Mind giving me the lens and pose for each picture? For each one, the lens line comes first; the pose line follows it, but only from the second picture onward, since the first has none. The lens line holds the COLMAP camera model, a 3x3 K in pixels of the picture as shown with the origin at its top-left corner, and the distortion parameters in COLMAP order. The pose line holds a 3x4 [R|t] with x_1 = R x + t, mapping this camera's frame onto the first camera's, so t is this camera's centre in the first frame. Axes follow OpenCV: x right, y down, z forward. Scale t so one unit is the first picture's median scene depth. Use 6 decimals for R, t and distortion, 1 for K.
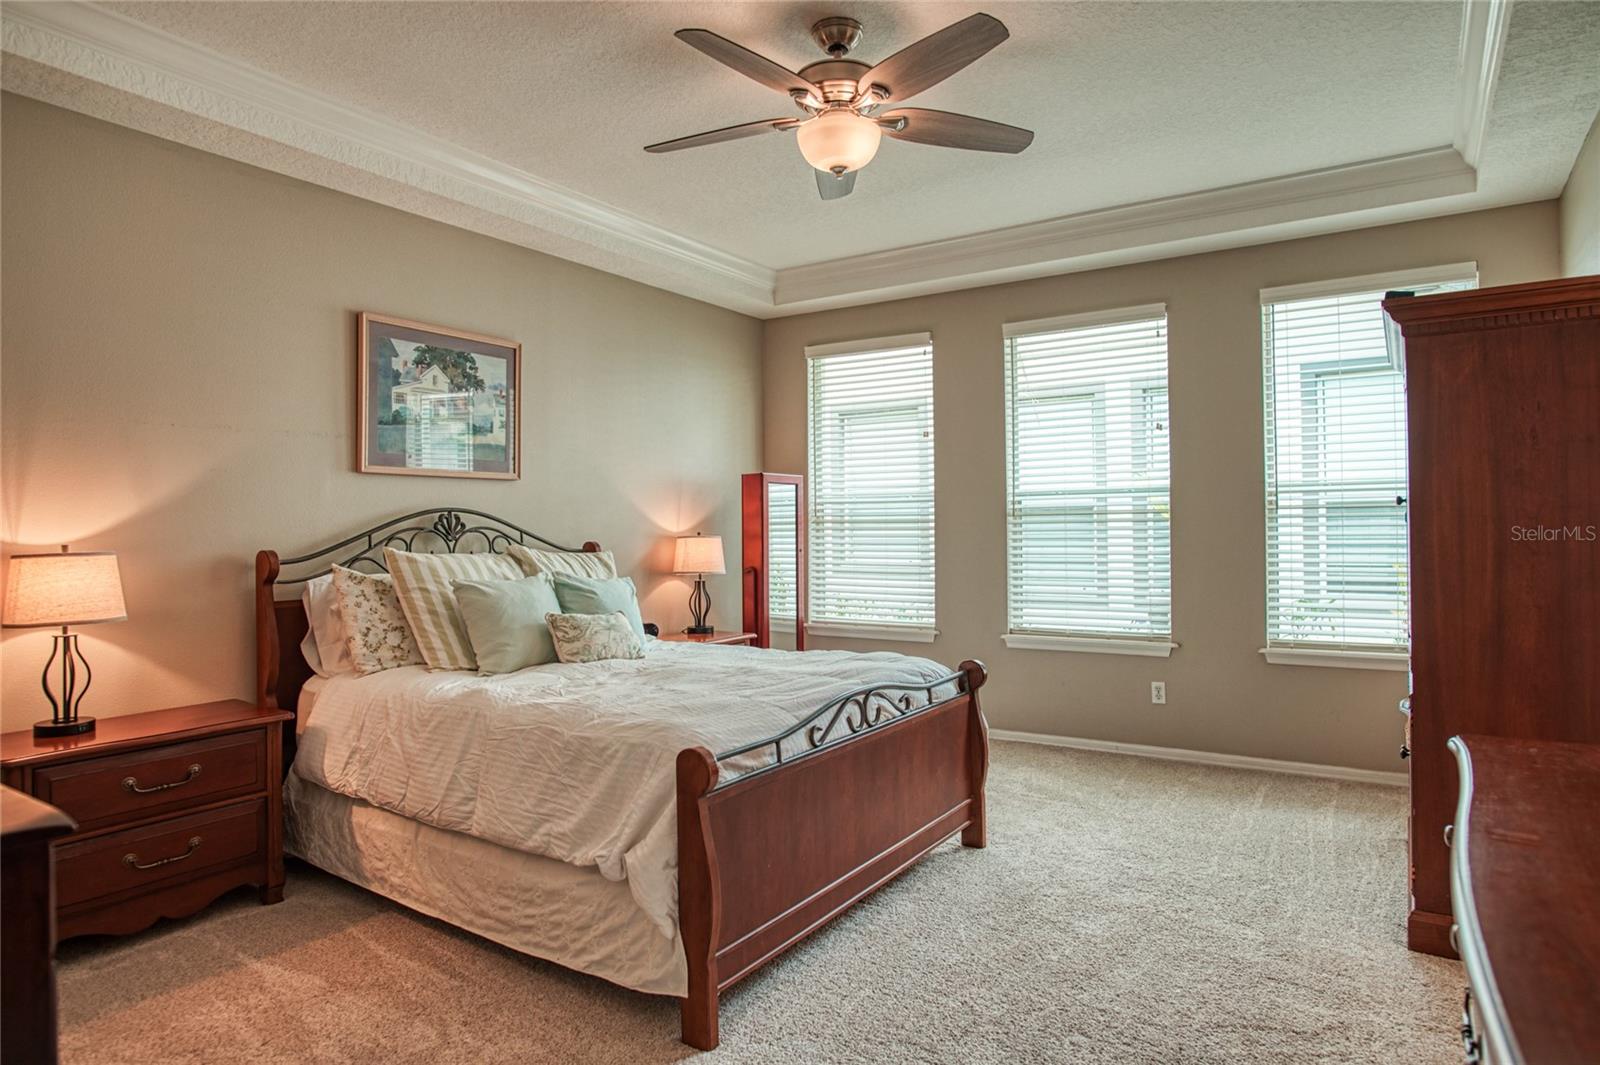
lens RADIAL K [[913.4, 0, 802.1], [0, 913.4, 526.3], [0, 0, 1]] dist [-0.030193, 0.015168]
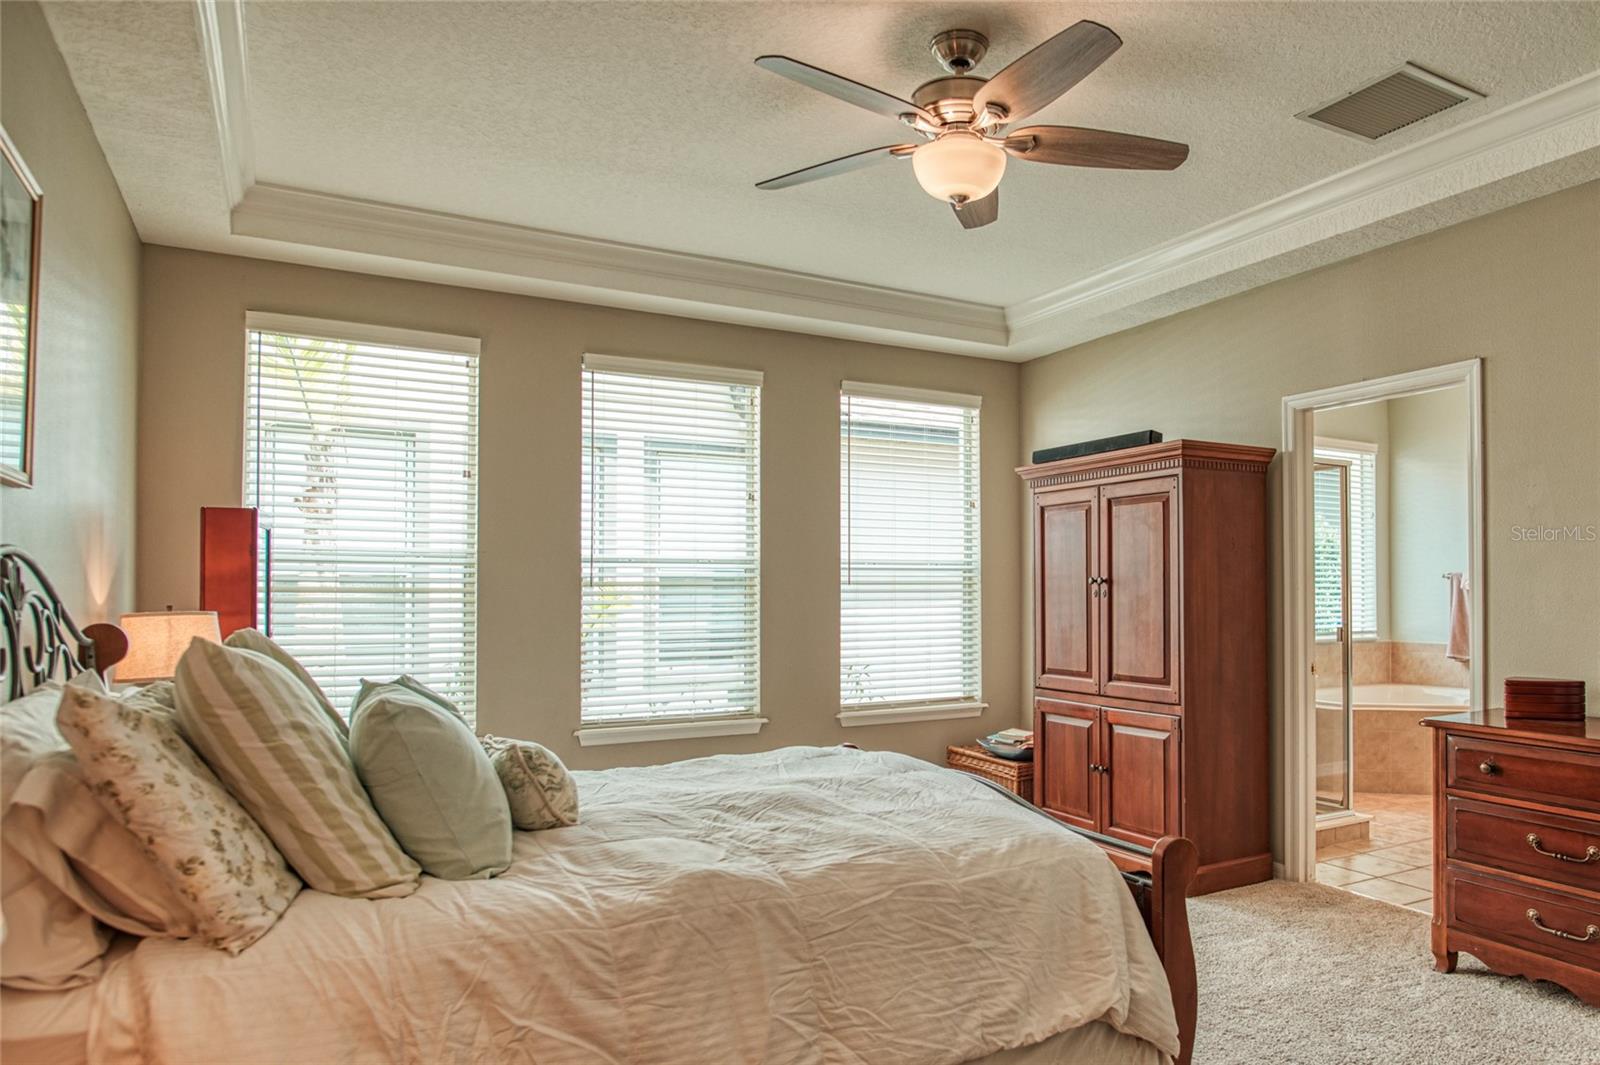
lens RADIAL K [[1054.9, 0, 899.4], [0, 1054.9, 576.6], [0, 0, 1]] dist [-0.032528, 0.002000]
pose [[0.441960, 0.024889, 0.896690, -0.525165], [-0.002530, 0.999646, -0.026500, 0.005203], [-0.897031, 0.009443, 0.441866, 0.346134]]
